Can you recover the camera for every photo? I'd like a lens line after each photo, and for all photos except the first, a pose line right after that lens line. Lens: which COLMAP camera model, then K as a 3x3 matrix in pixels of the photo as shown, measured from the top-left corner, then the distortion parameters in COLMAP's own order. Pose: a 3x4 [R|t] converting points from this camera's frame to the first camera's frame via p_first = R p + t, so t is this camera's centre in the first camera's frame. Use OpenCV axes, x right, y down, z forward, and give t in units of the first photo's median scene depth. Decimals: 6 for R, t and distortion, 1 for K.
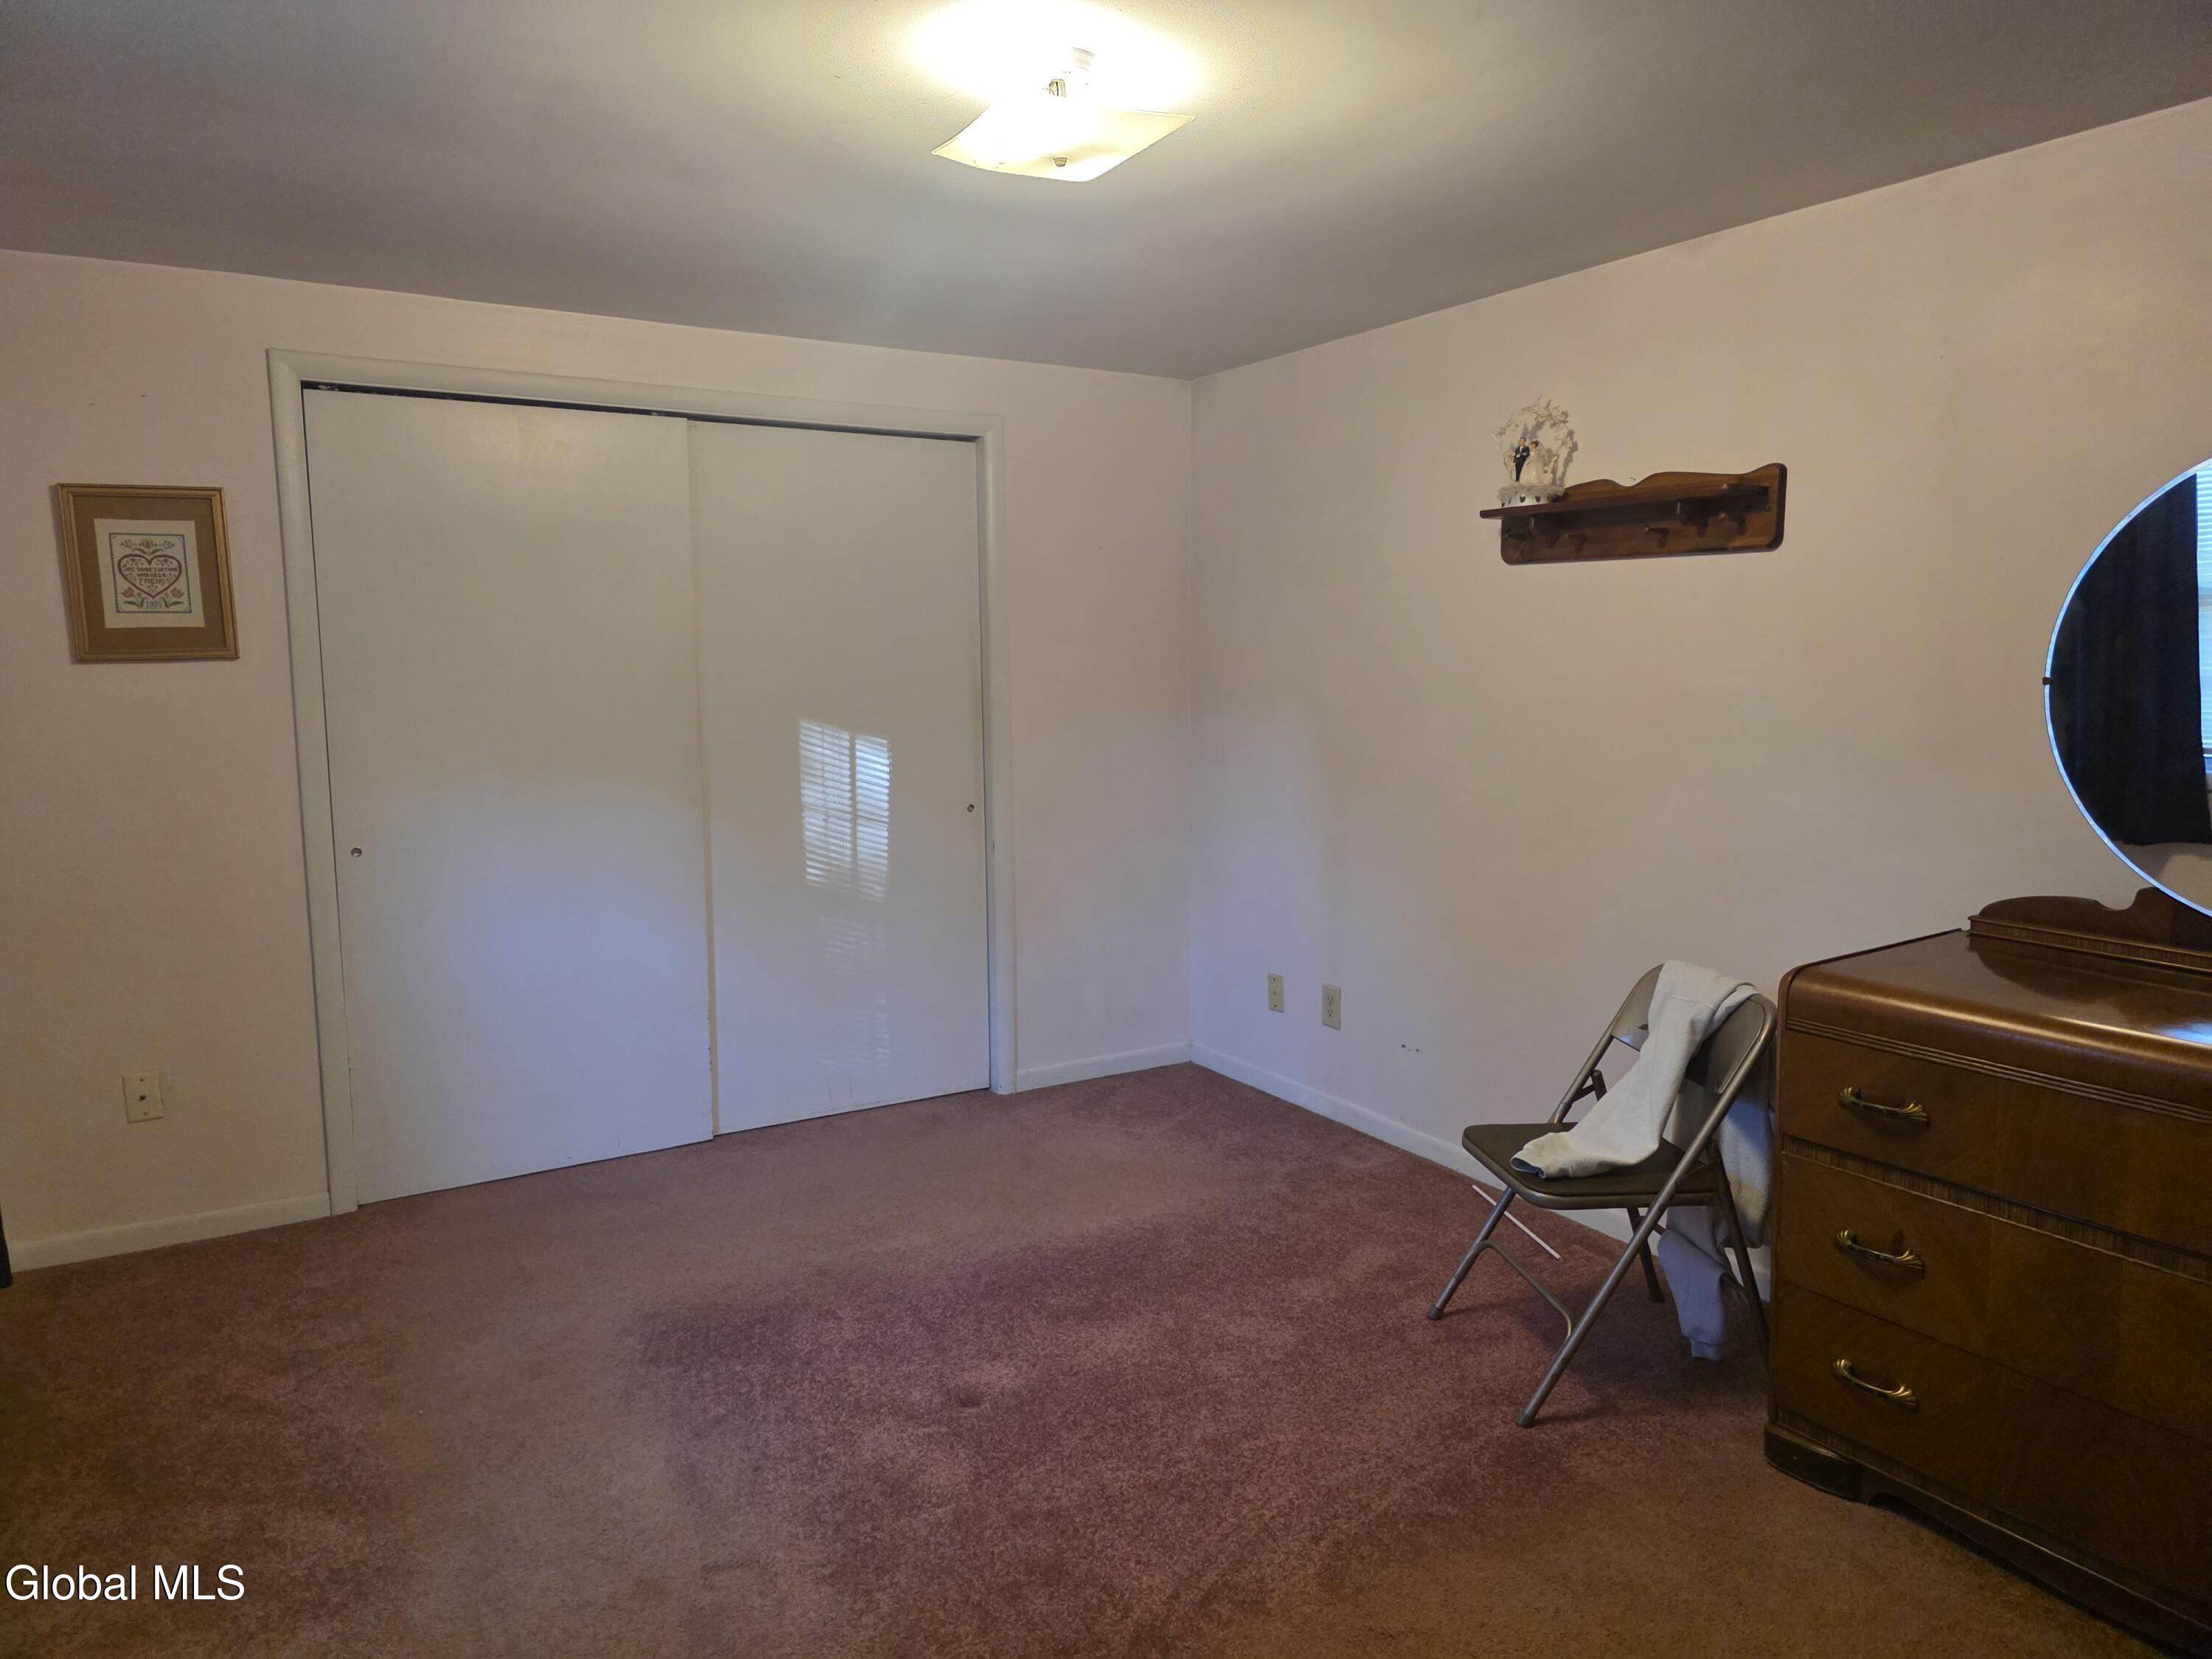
lens RADIAL K [[1484.3, 0, 1099.9], [0, 1484.3, 825.6], [0, 0, 1]] dist [0.064312, -0.053062]
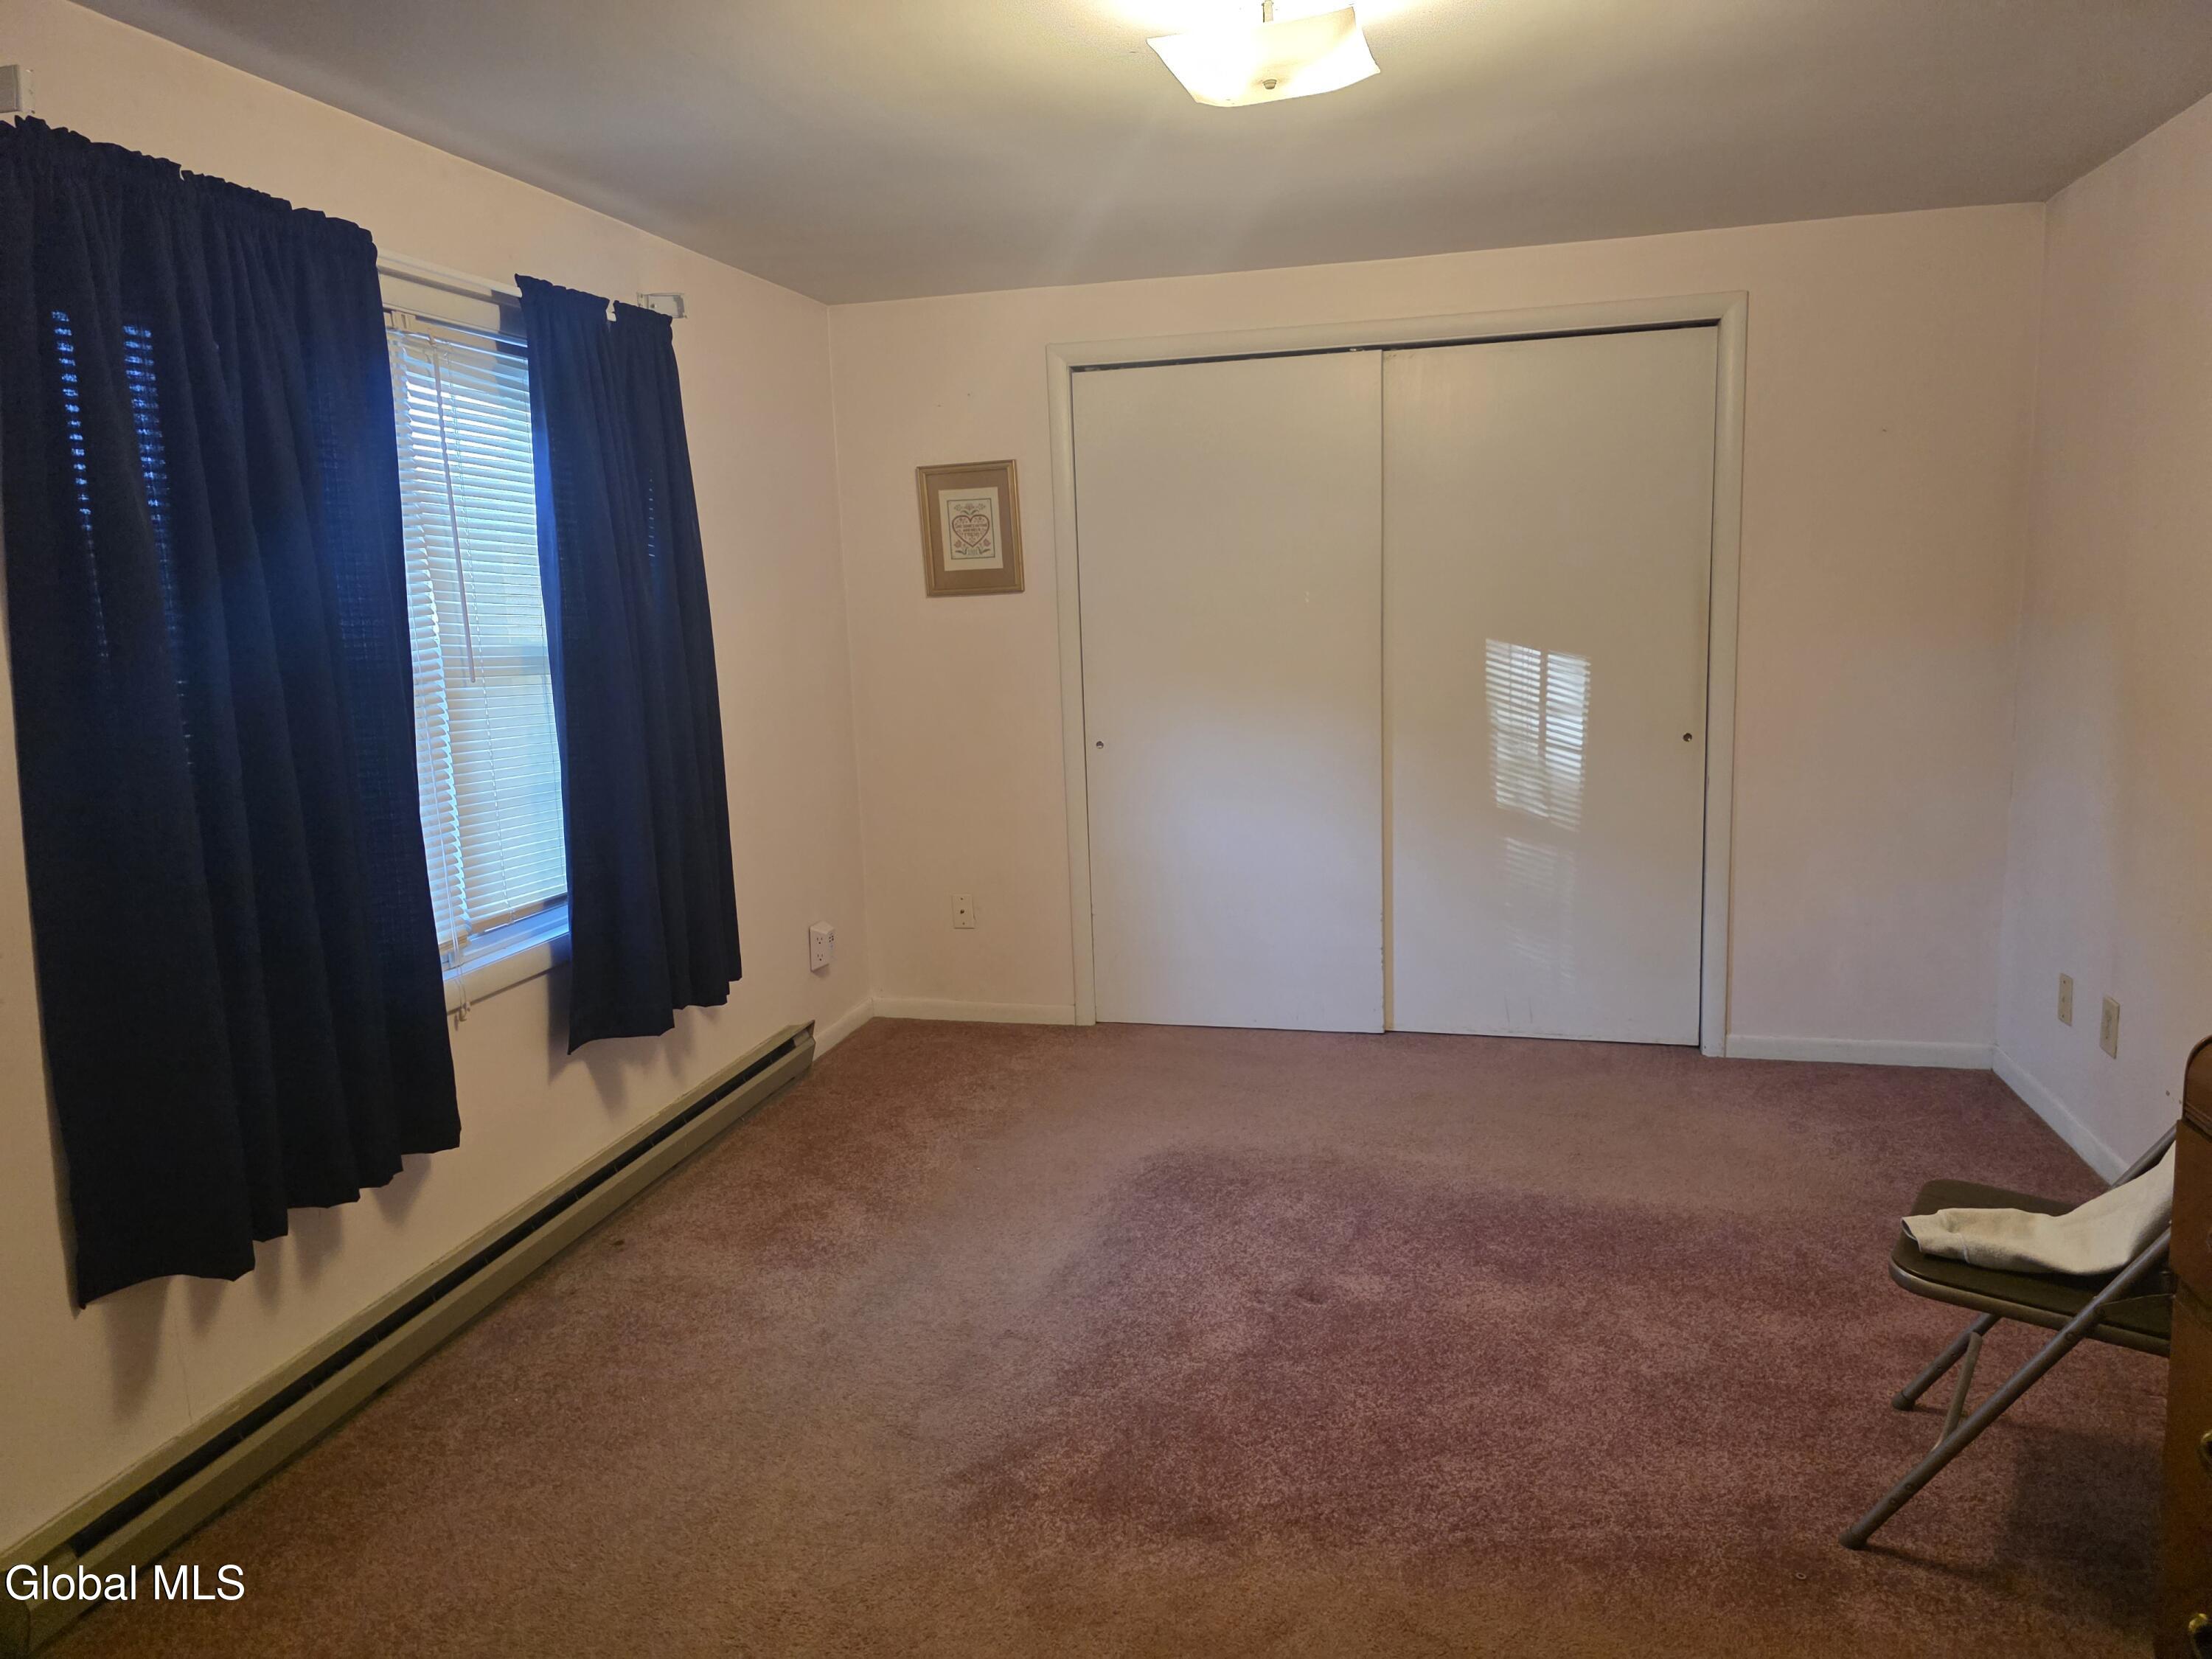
lens RADIAL K [[1484.3, 0, 1089.6], [0, 1484.3, 832.1], [0, 0, 1]] dist [0.064312, -0.053062]
pose [[0.705840, 0.099952, -0.701285, 0.404764], [-0.055608, 0.994758, 0.085811, -0.016723], [0.706186, -0.021572, 0.707698, 0.123486]]
